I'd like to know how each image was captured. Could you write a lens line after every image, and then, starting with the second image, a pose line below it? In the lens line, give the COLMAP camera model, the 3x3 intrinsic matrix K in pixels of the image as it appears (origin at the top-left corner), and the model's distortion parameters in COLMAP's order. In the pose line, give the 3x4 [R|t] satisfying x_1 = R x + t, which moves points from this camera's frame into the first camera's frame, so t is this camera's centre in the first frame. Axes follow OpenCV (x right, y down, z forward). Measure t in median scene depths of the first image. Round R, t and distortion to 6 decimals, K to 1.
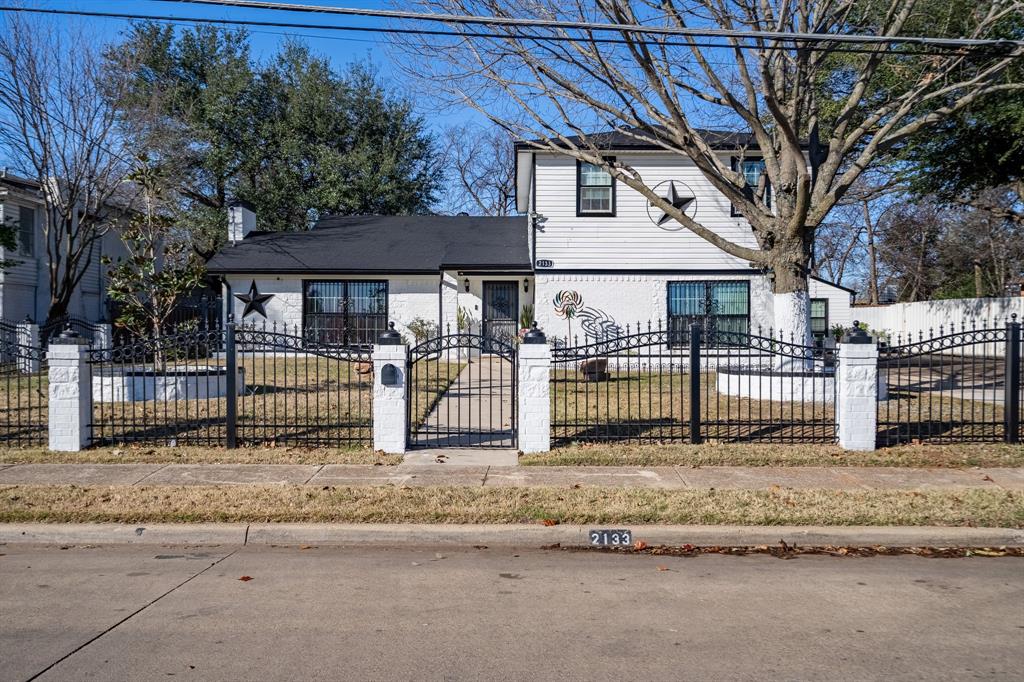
lens RADIAL K [[505.5, 0, 511.7], [0, 505.5, 327.9], [0, 0, 1]] dist [-0.000891, 0.000130]
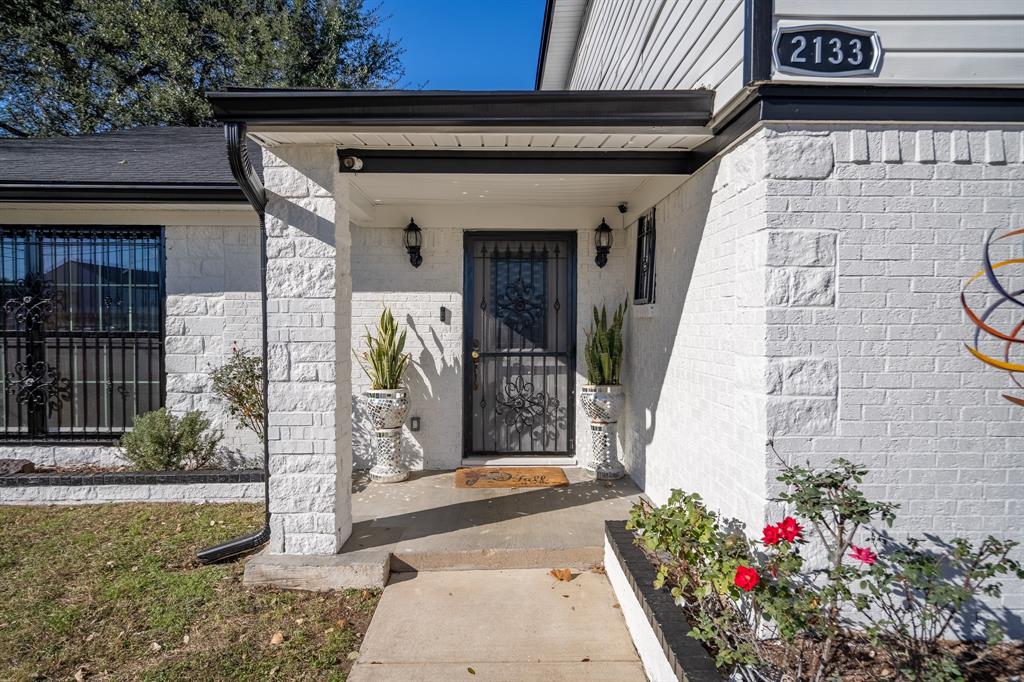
lens RADIAL K [[505.5, 0, 511.7], [0, 505.5, 327.9], [0, 0, 1]] dist [-0.000891, 0.000130]
pose [[0.999992, -0.003572, 0.001894, -0.028652], [0.003570, 0.999993, 0.001363, -0.033009], [-0.001898, -0.001356, 0.999997, 0.686316]]
